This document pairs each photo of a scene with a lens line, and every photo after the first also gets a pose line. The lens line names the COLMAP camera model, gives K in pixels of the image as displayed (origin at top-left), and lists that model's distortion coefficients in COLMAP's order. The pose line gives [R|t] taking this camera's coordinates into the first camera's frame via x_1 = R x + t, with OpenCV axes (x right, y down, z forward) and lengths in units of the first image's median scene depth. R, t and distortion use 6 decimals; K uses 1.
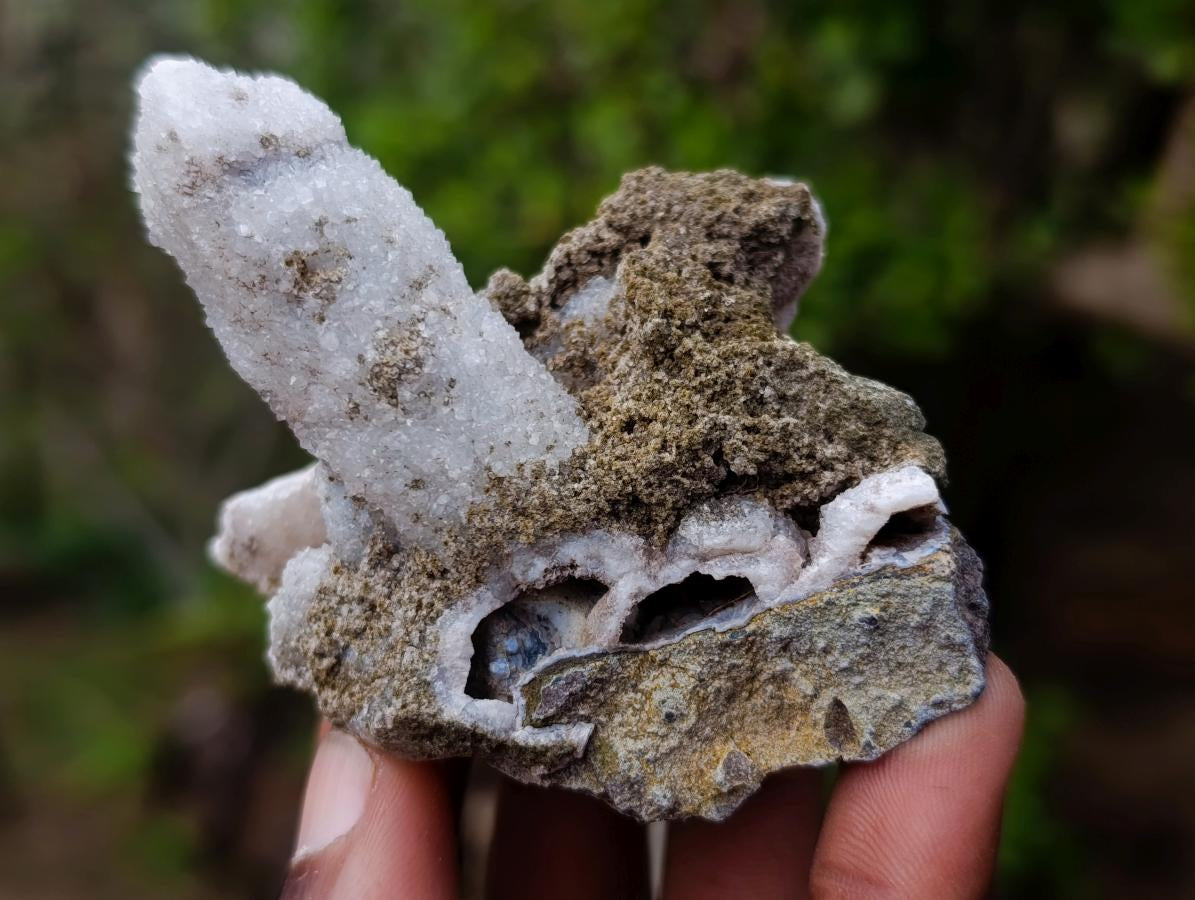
lens RADIAL K [[1756.5, 0, 597.5], [0, 1756.5, 450.0], [0, 0, 1]] dist [0.341741, -1.829758]
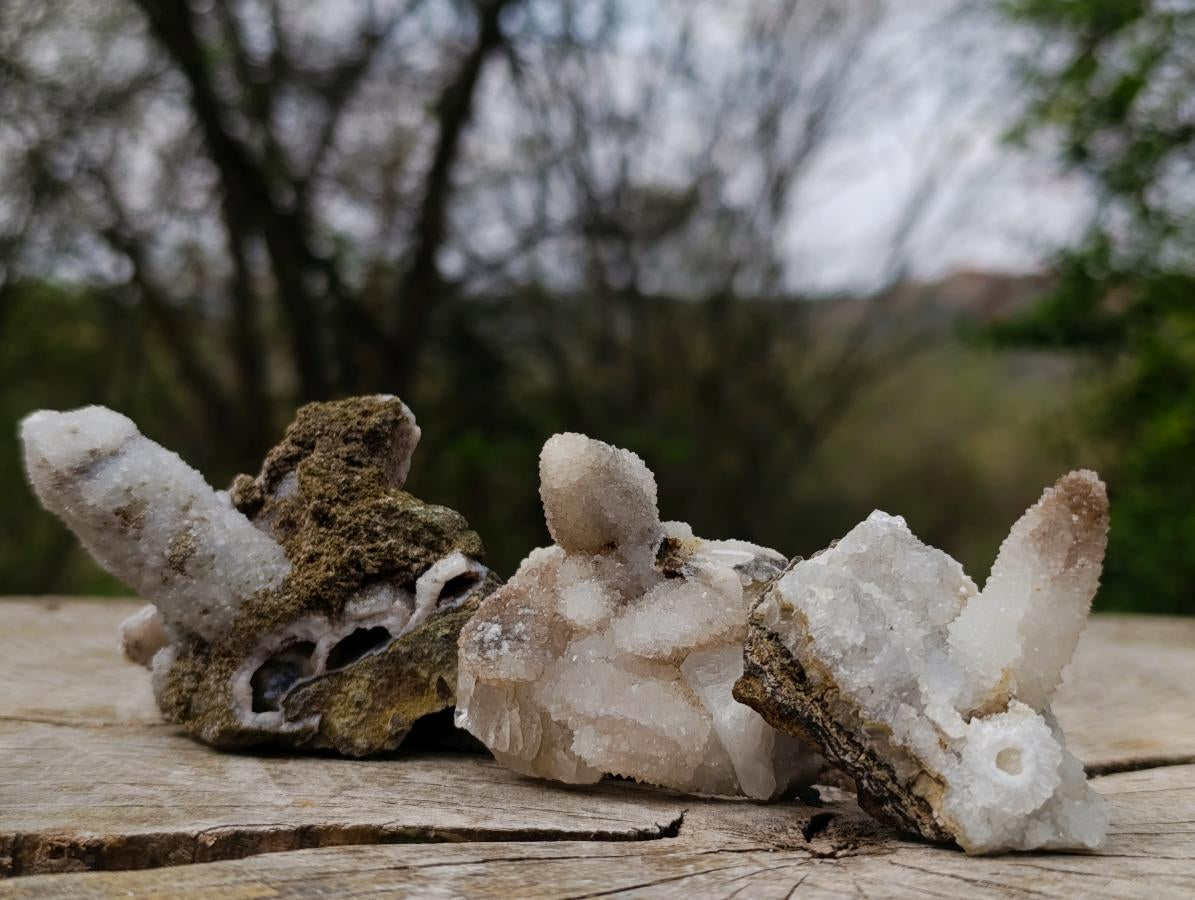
lens RADIAL K [[1756.5, 0, 597.5], [0, 1756.5, 450.0], [0, 0, 1]] dist [0.341741, -1.829758]
pose [[0.981944, -0.188629, 0.014311, 0.321462], [0.187613, 0.980756, 0.054035, -0.177257], [-0.024229, -0.050374, 0.998436, -0.935328]]
